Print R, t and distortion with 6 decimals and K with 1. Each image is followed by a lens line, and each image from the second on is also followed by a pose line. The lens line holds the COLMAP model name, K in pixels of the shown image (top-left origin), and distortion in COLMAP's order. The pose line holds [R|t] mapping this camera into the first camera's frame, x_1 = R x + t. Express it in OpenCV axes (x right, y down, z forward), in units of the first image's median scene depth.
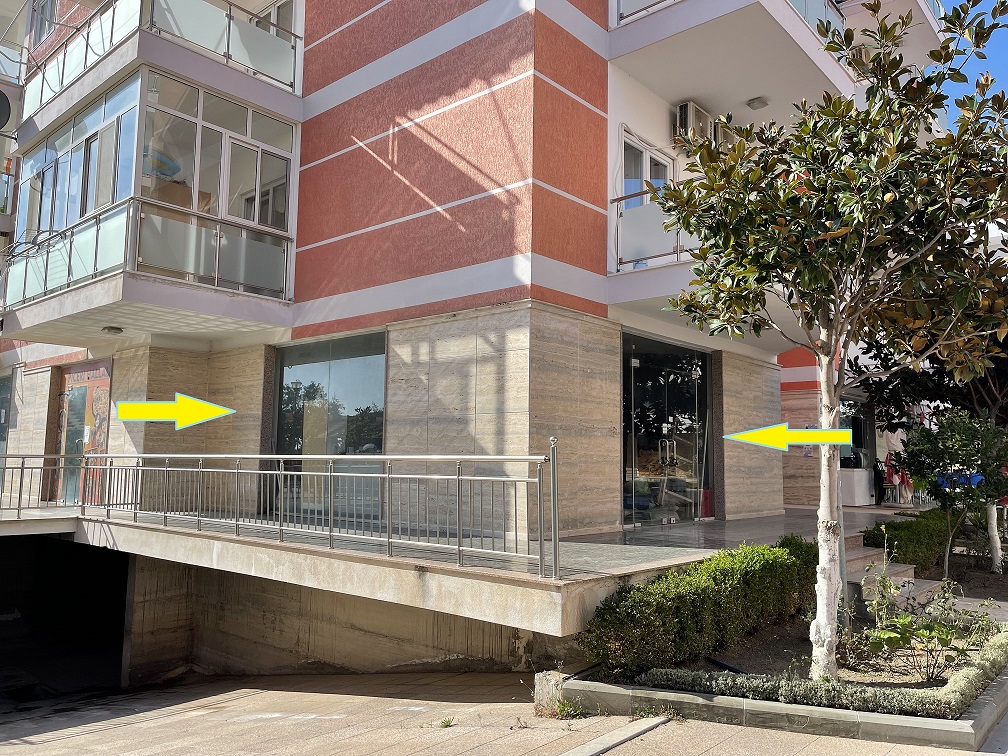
lens RADIAL K [[757.5, 0, 501.7], [0, 757.5, 377.7], [0, 0, 1]] dist [0.072871, -0.093694]
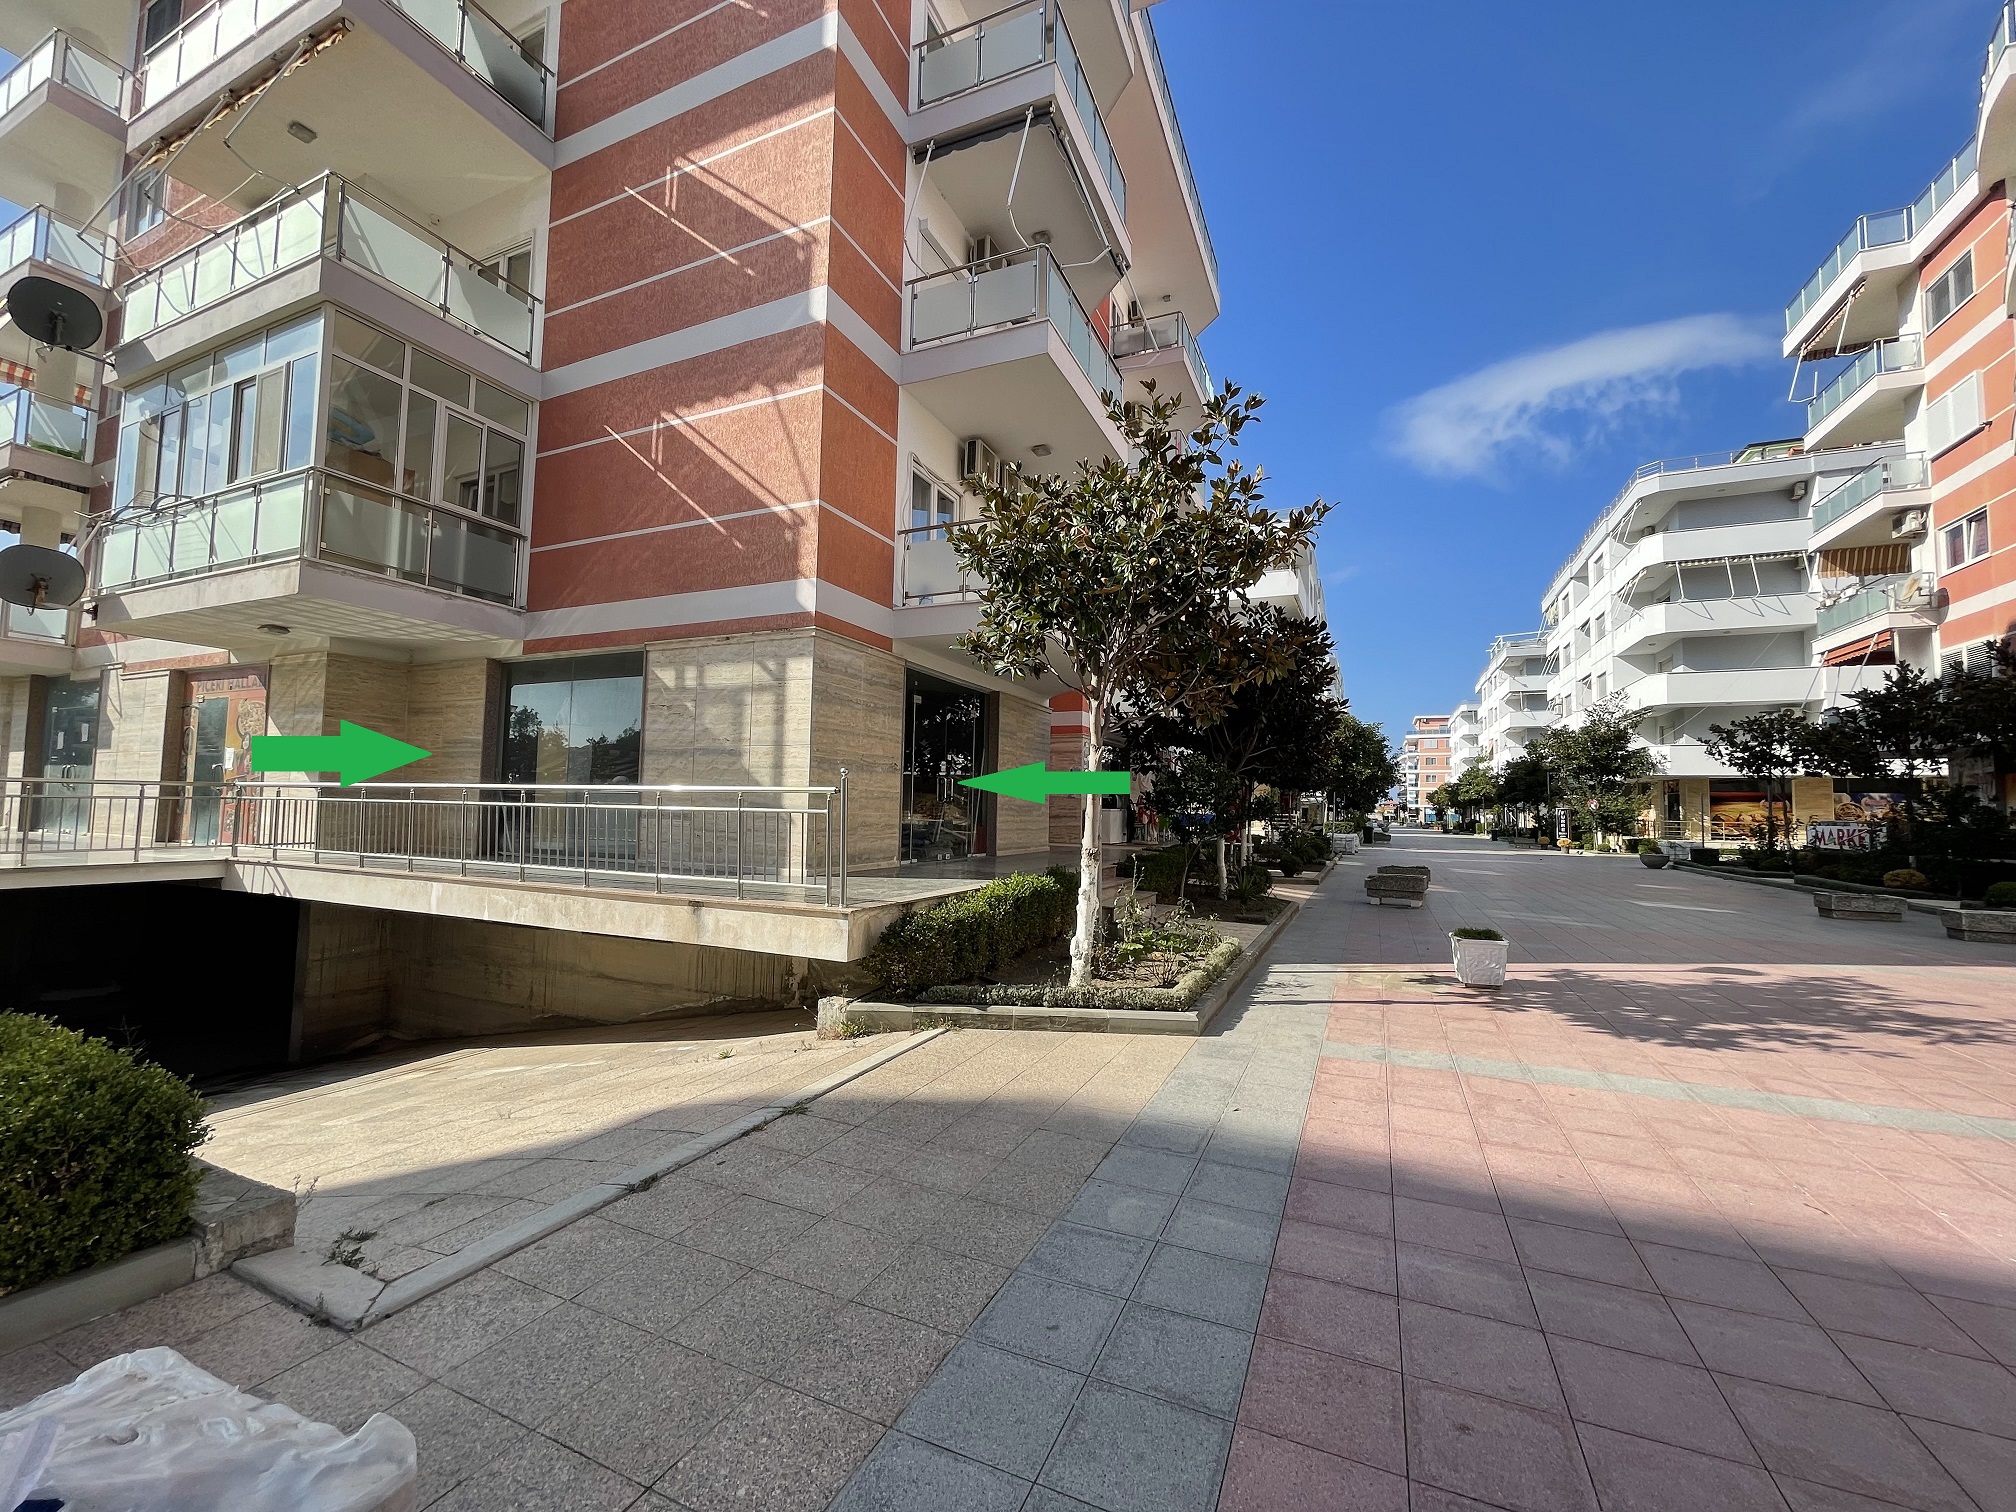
lens RADIAL K [[809.2, 0, 999.5], [0, 809.2, 761.7], [0, 0, 1]] dist [-0.003056, 0.000214]
pose [[0.956844, 0.023804, 0.289625, -0.026779], [-0.040164, 0.997907, 0.050674, 0.003976], [-0.287812, -0.060119, 0.955798, -0.047339]]
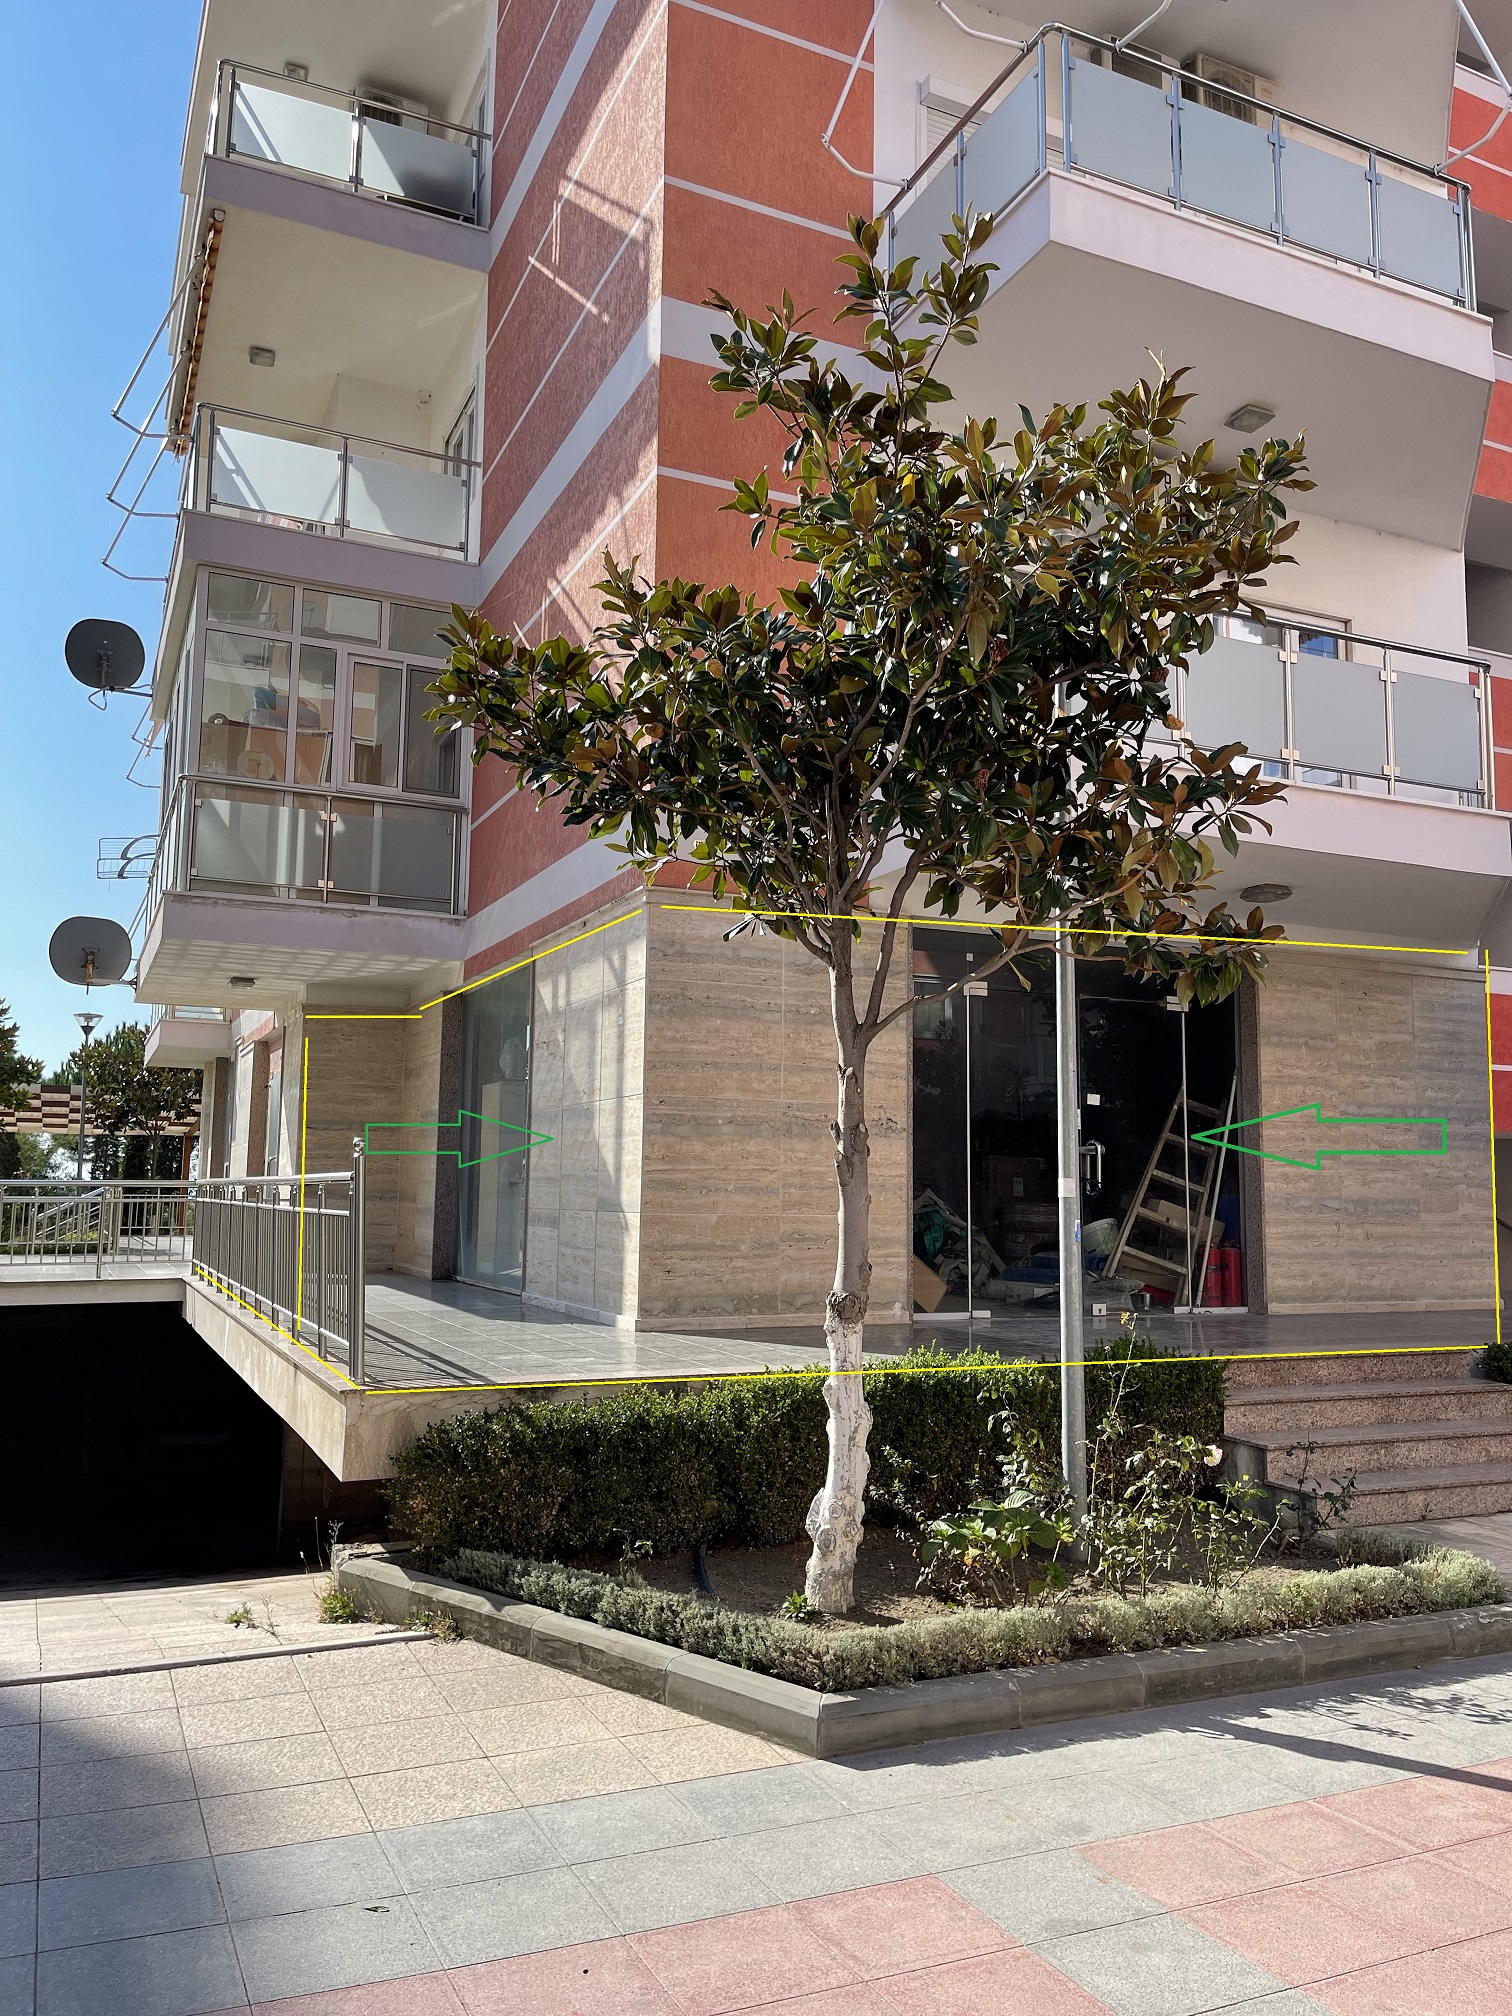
lens RADIAL K [[1515.1, 0, 762.5], [0, 1515.1, 997.0], [0, 0, 1]] dist [0.072871, -0.093694]
pose [[0.913821, -0.055277, -0.402338, 0.487133], [0.045890, 0.998403, -0.032941, 0.013640], [0.403516, 0.011639, 0.914899, 0.033299]]
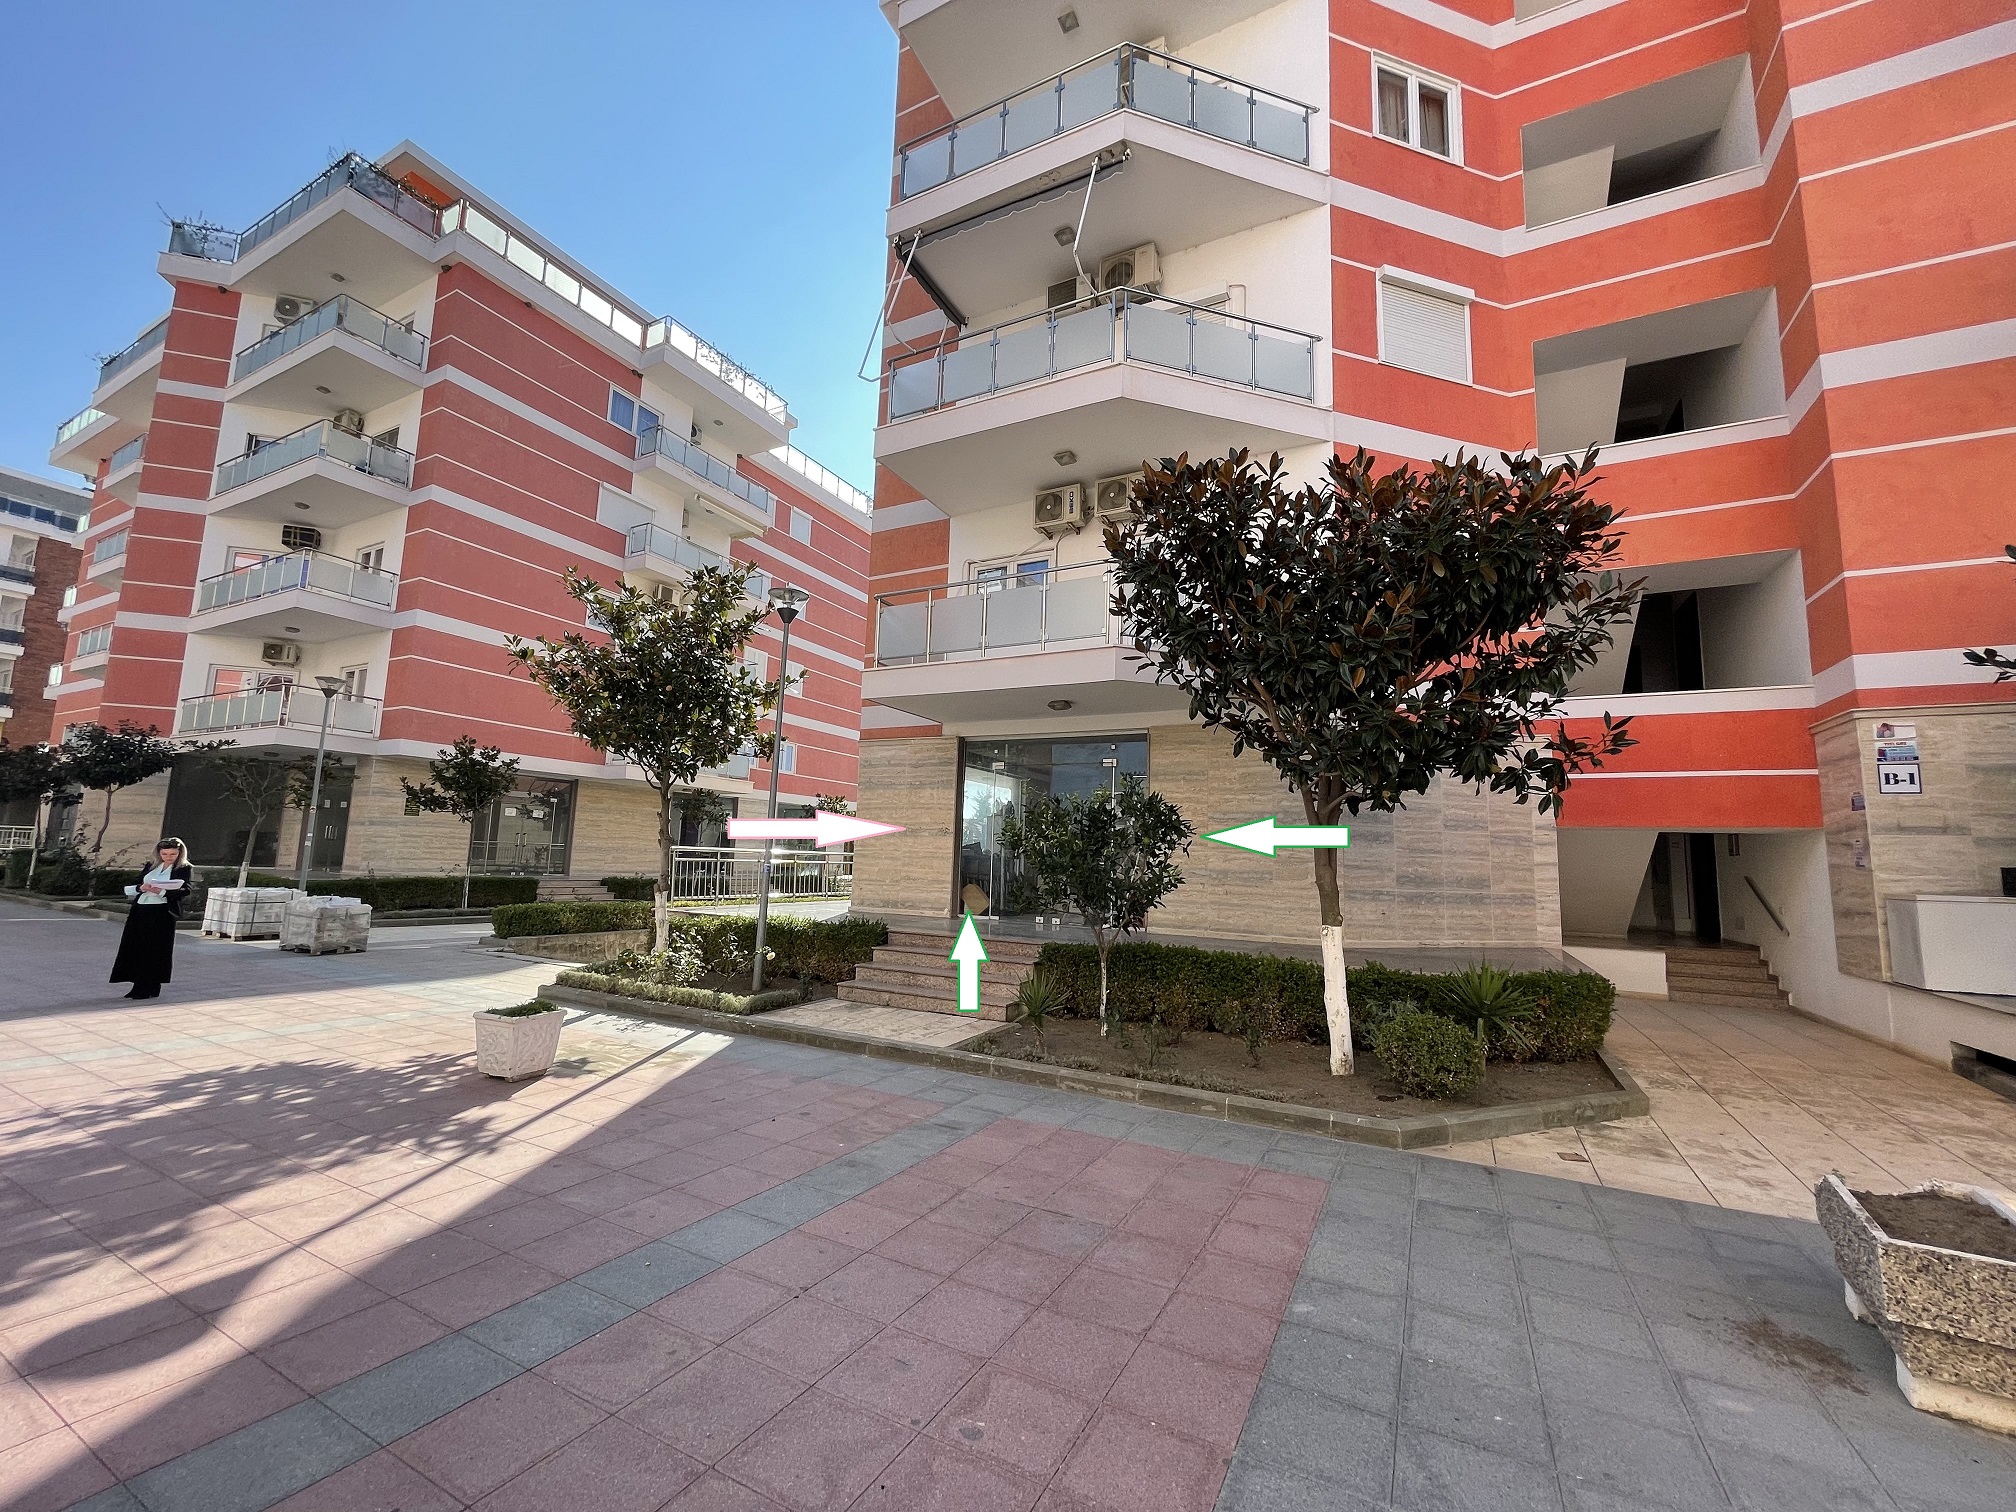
lens RADIAL K [[809.2, 0, 1023.1], [0, 809.2, 764.0], [0, 0, 1]] dist [-0.003056, 0.000214]
pose [[0.252275, -0.132634, -0.958522, 1.370156], [0.070720, 0.990440, -0.118438, 0.122964], [0.965068, -0.037908, 0.259243, 0.802075]]
